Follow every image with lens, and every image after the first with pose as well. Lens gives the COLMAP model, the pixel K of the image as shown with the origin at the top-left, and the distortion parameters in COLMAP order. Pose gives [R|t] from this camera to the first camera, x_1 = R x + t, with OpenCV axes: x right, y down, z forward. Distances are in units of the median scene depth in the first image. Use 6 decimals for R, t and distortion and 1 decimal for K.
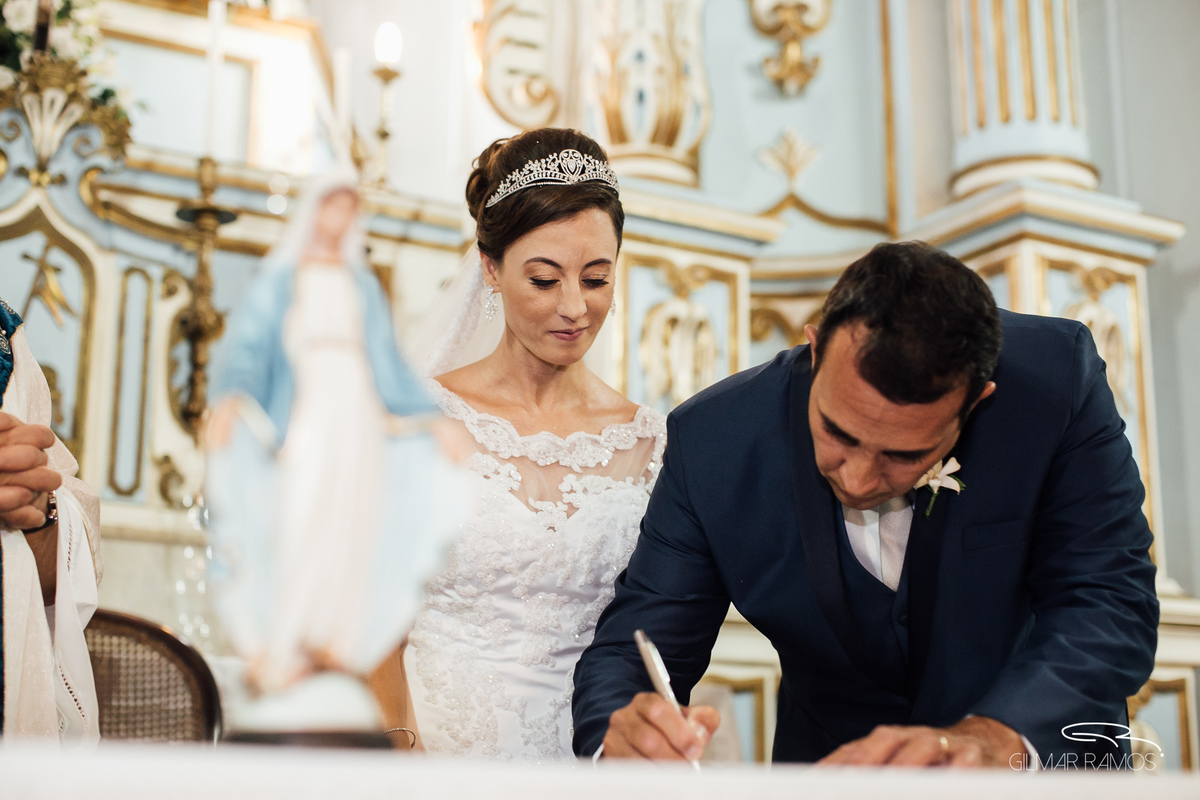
lens RADIAL K [[1723.1, 0, 604.9], [0, 1723.1, 392.4], [0, 0, 1]] dist [-0.125139, 0.000000]
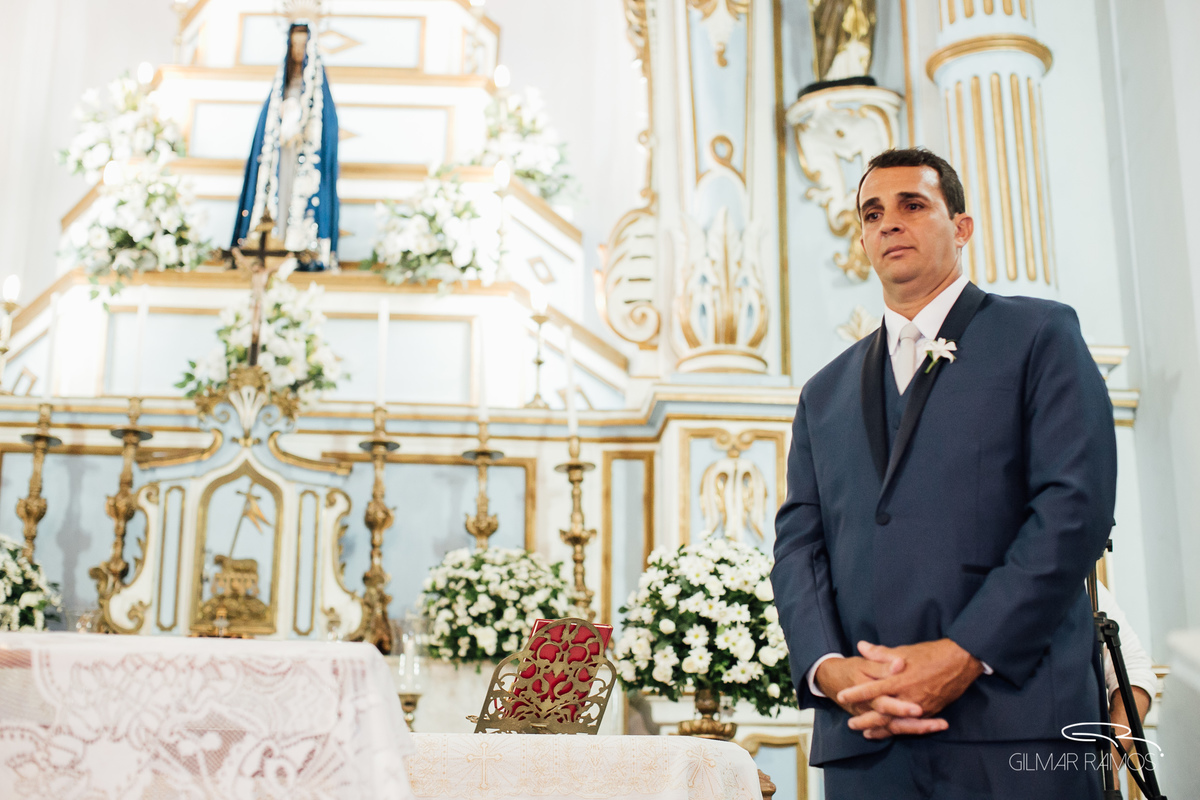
lens RADIAL K [[1723.1, 0, 599.7], [0, 1723.1, 385.4], [0, 0, 1]] dist [-0.125139, 0.000000]
pose [[0.905293, -0.128357, -0.404931, 0.617723], [0.100207, 0.990882, -0.090065, 0.000753], [0.412799, 0.040958, 0.909901, -0.336390]]
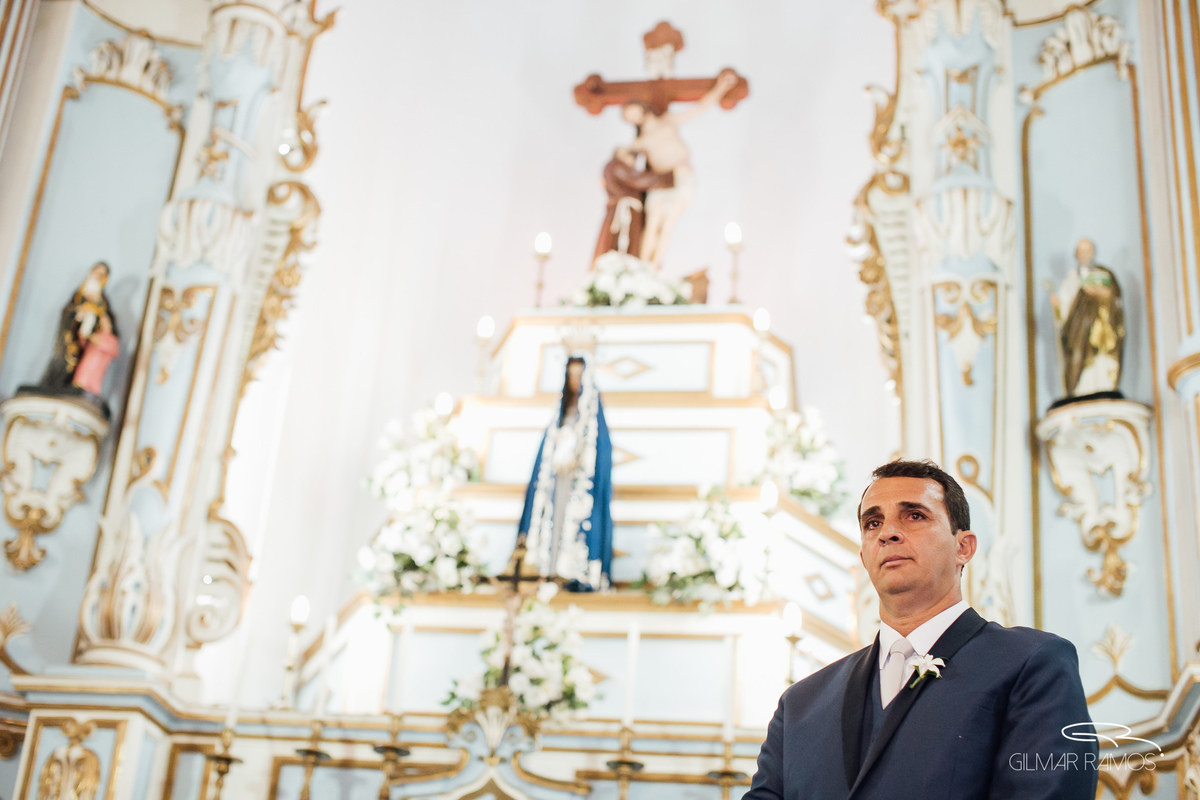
lens RADIAL K [[1723.1, 0, 599.3], [0, 1723.1, 381.0], [0, 0, 1]] dist [-0.125139, 0.000000]
pose [[0.784295, -0.227726, -0.577080, 0.793829], [0.071786, 0.957257, -0.280188, -0.002969], [0.616220, 0.178324, 0.767120, -0.299899]]
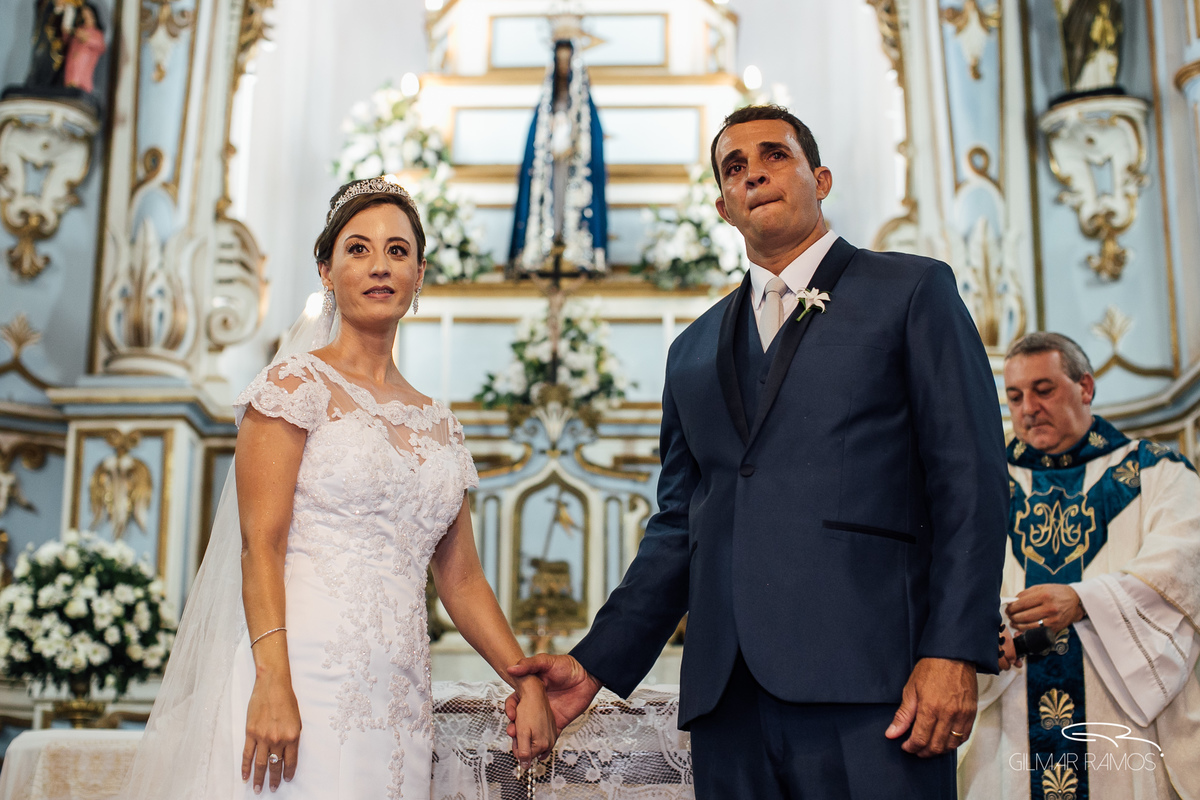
lens RADIAL K [[1858.4, 0, 605.9], [0, 1858.4, 375.9], [0, 0, 1]] dist [-0.155479, 0.000000]
pose [[0.862268, -0.132866, -0.488714, 0.644243], [0.115899, 0.991134, -0.064970, -0.071736], [0.493013, -0.000620, 0.870022, -0.628659]]
